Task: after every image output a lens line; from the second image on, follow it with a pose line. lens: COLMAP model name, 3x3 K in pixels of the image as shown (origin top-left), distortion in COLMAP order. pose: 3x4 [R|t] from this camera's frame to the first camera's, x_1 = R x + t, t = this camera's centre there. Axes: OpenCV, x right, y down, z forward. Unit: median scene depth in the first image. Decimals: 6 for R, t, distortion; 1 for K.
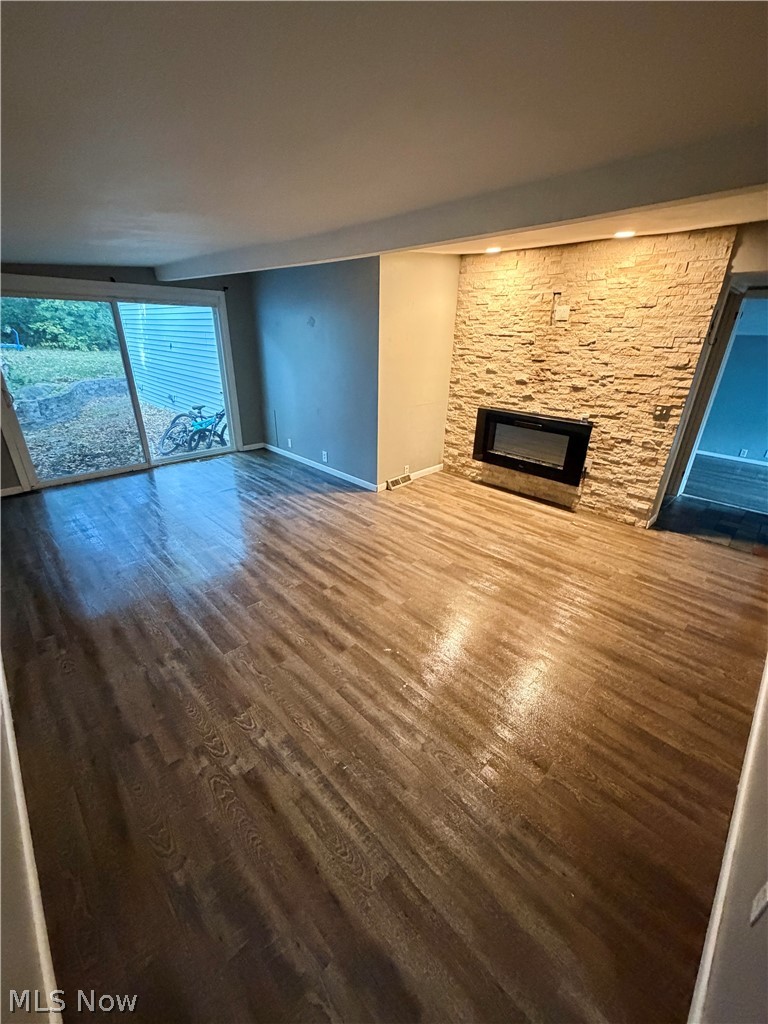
lens RADIAL K [[409.6, 0, 382.7], [0, 409.6, 510.8], [0, 0, 1]] dist [0.001641, 0.000362]
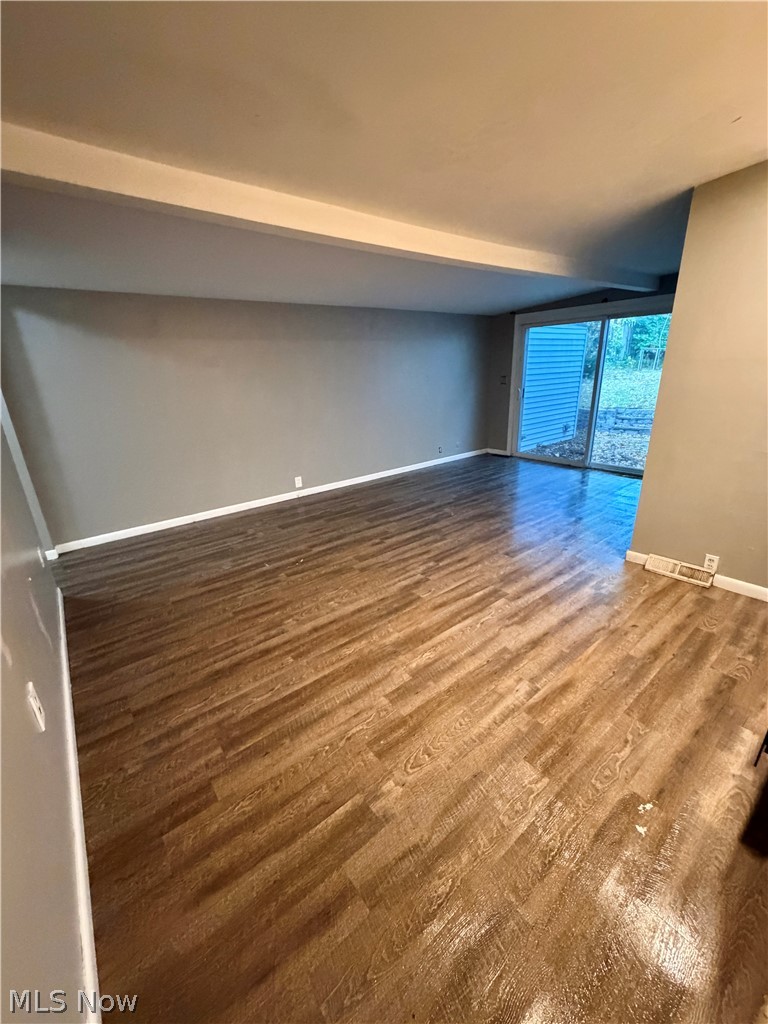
lens RADIAL K [[409.6, 0, 384.0], [0, 409.6, 511.9], [0, 0, 1]] dist [0.001641, 0.000362]
pose [[-0.104243, 0.316818, -0.942740, 0.908522], [-0.370860, 0.867155, 0.332424, -0.272094], [0.922820, 0.384278, 0.027100, 0.842609]]
